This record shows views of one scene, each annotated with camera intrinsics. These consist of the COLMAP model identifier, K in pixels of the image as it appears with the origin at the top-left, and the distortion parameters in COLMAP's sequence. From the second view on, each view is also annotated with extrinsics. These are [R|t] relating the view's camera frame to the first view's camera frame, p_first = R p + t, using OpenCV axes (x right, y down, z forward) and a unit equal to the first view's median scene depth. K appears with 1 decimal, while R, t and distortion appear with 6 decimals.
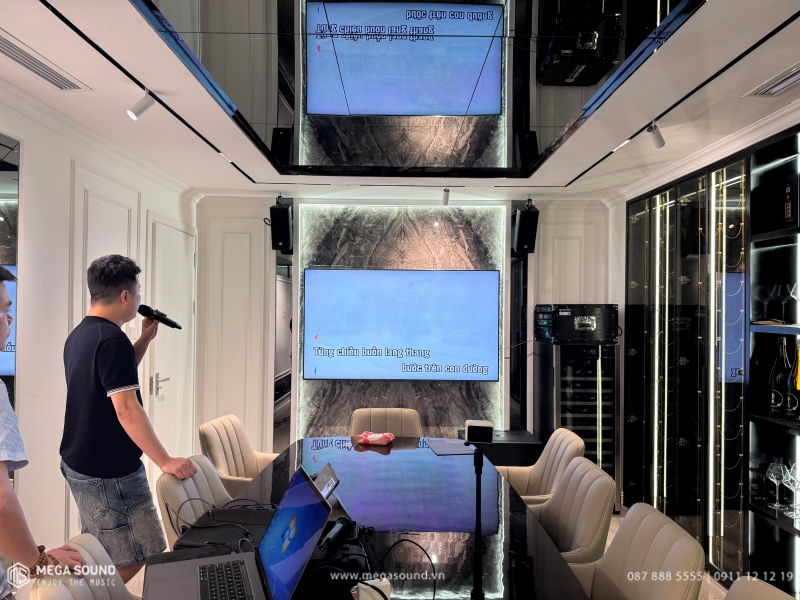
lens RADIAL K [[556.6, 0, 398.1], [0, 556.6, 302.5], [0, 0, 1]] dist [0.151131, -0.261197]
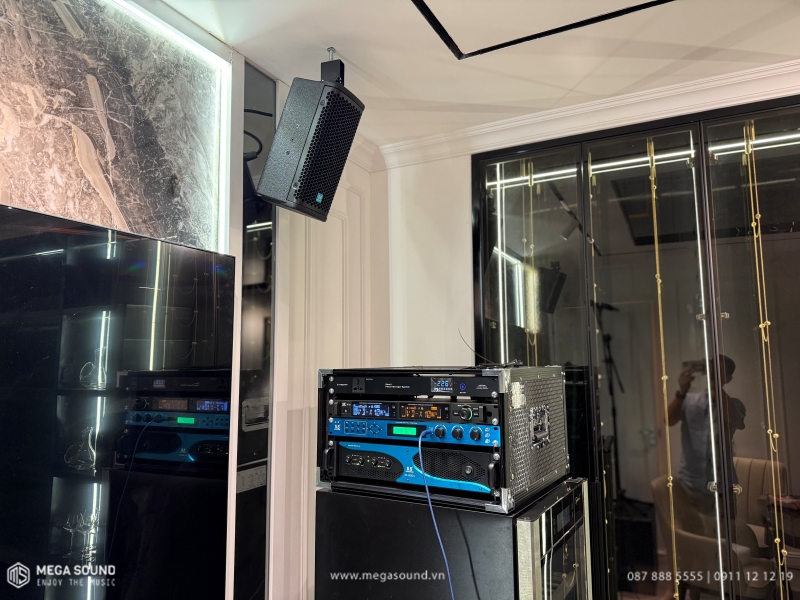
lens RADIAL K [[567.4, 0, 398.7], [0, 567.4, 298.0], [0, 0, 1]] dist [0.087073, -0.116204]
pose [[0.467927, 0.092742, 0.878887, -0.041503], [0.004168, 0.994236, -0.107133, -0.003078], [-0.883757, 0.053794, 0.464843, 0.765748]]
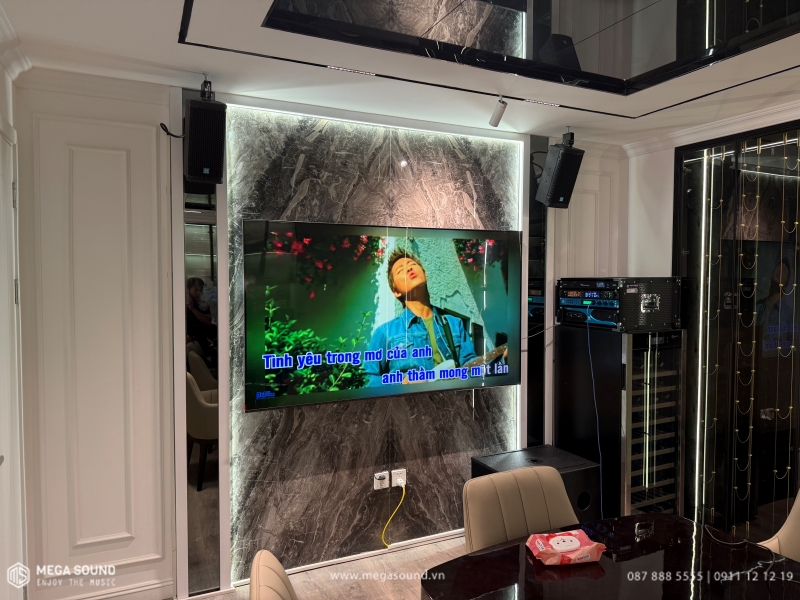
lens RADIAL K [[555.3, 0, 401.9], [0, 555.3, 296.6], [0, 0, 1]] dist [0.156478, -0.263778]
pose [[0.905060, -0.024495, 0.424577, -0.261142], [0.002868, 0.998669, 0.051503, -0.010836], [-0.425274, -0.045396, 0.903926, 0.401286]]
